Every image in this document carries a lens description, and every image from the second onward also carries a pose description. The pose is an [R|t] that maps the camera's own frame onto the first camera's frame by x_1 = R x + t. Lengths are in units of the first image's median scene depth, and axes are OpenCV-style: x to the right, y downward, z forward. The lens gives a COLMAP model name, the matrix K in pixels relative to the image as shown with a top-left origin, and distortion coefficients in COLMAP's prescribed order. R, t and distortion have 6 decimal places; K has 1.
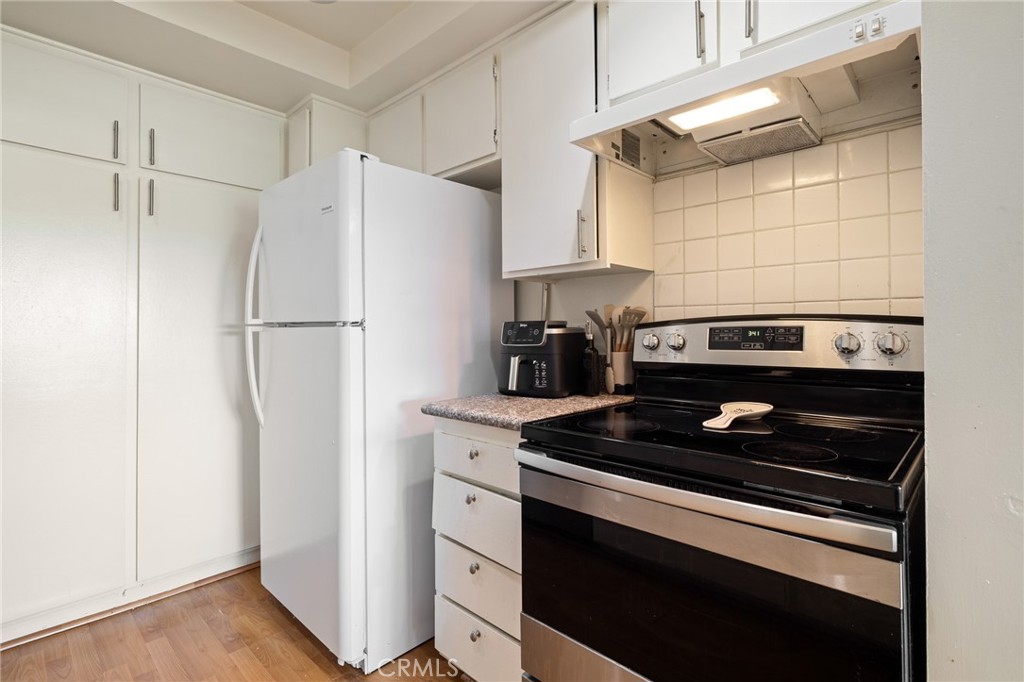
lens RADIAL K [[491.1, 0, 539.5], [0, 491.1, 323.7], [0, 0, 1]] dist [-0.009956, 0.002591]
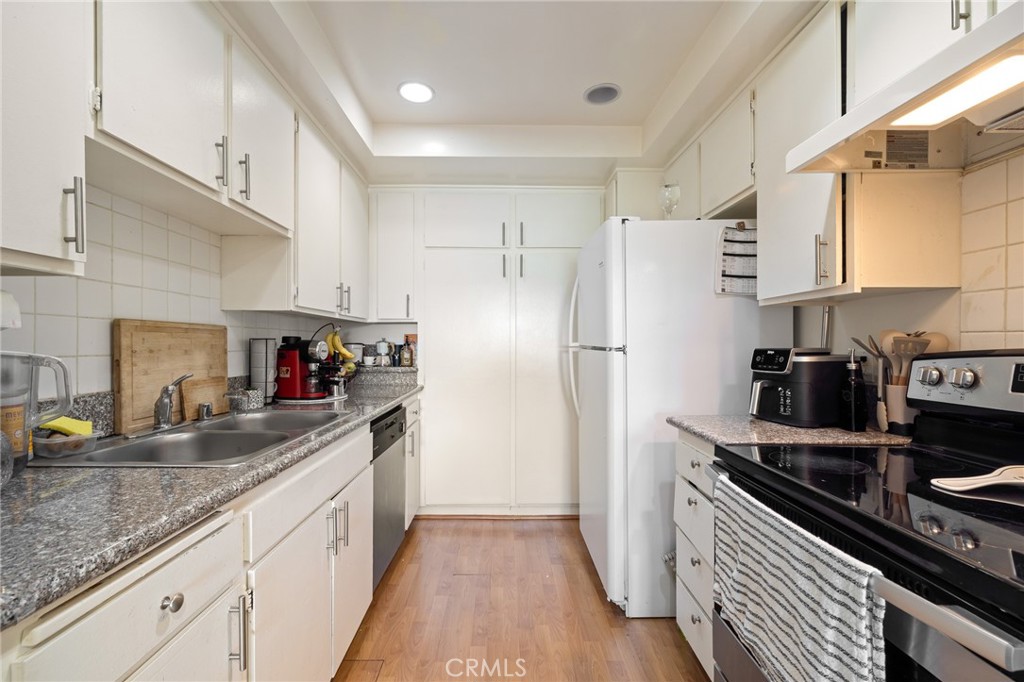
lens RADIAL K [[454.2, 0, 522.5], [0, 454.2, 345.9], [0, 0, 1]] dist [-0.000538, 0.008692]
pose [[0.696084, 0.013897, -0.717826, 0.285284], [0.003526, 0.999734, 0.022774, -0.033359], [0.717951, -0.018383, 0.695850, -0.031515]]
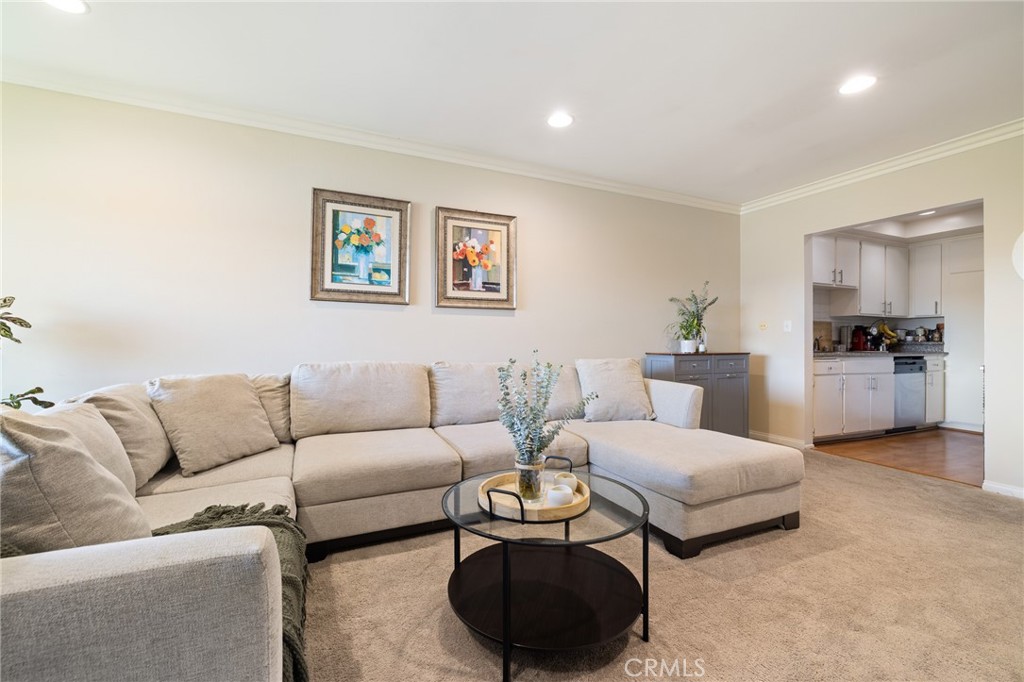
lens RADIAL K [[454.2, 0, 490.0], [0, 454.2, 338.0], [0, 0, 1]] dist [-0.000538, 0.008692]
pose [[-0.400273, 0.000344, -0.916396, 2.609960], [0.007351, 0.999969, -0.002836, 0.039015], [0.916366, -0.007872, -0.400264, -0.629997]]
